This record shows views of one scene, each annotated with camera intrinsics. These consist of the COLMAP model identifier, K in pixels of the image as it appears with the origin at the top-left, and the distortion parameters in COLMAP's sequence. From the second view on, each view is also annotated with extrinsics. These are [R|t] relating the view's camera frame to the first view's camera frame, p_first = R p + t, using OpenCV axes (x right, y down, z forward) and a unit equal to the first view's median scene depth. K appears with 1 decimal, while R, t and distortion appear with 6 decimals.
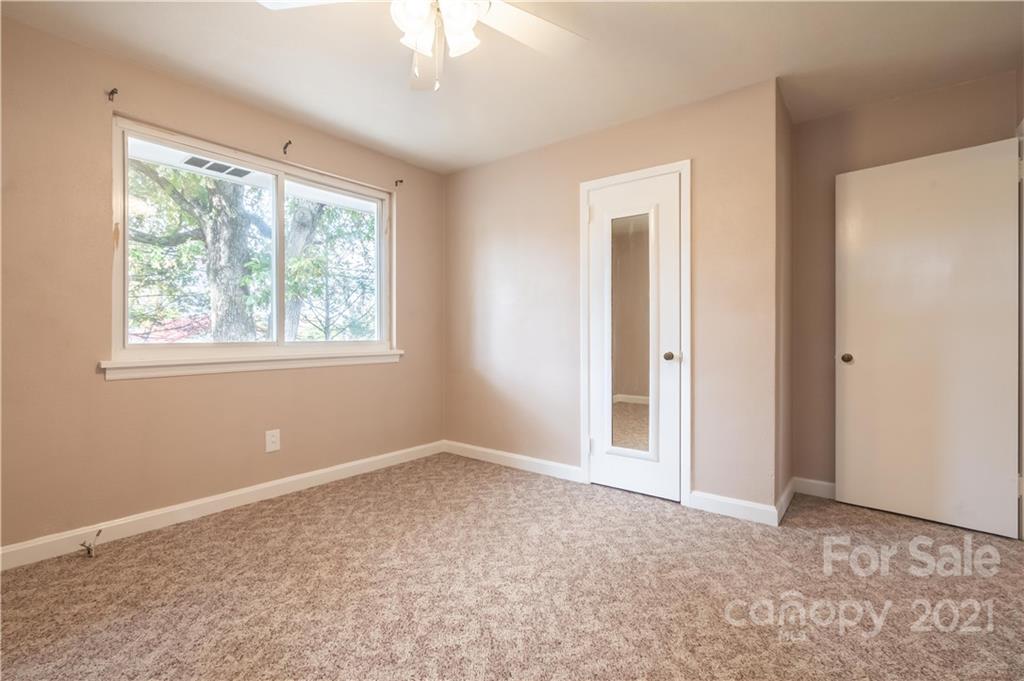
lens RADIAL K [[470.1, 0, 502.7], [0, 470.1, 341.8], [0, 0, 1]] dist [-0.003969, 0.001751]
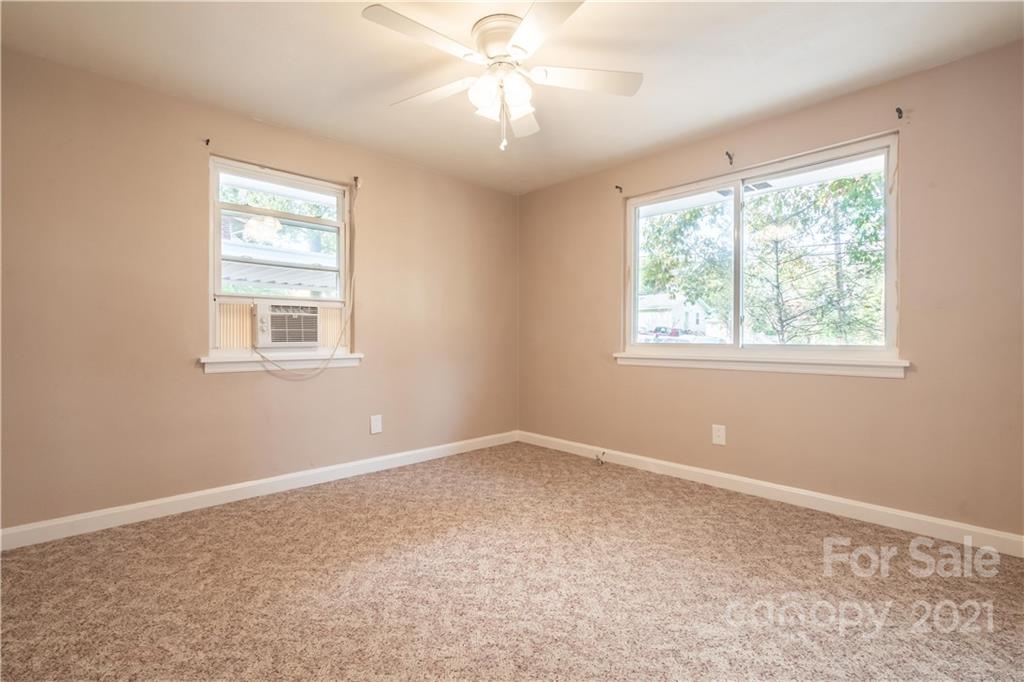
lens RADIAL K [[470.1, 0, 521.3], [0, 470.1, 337.6], [0, 0, 1]] dist [-0.003969, 0.001751]
pose [[-0.127627, 0.001124, -0.991822, 0.712670], [-0.019029, 0.999813, 0.003582, -0.009435], [0.991640, 0.019330, -0.127581, 0.756626]]
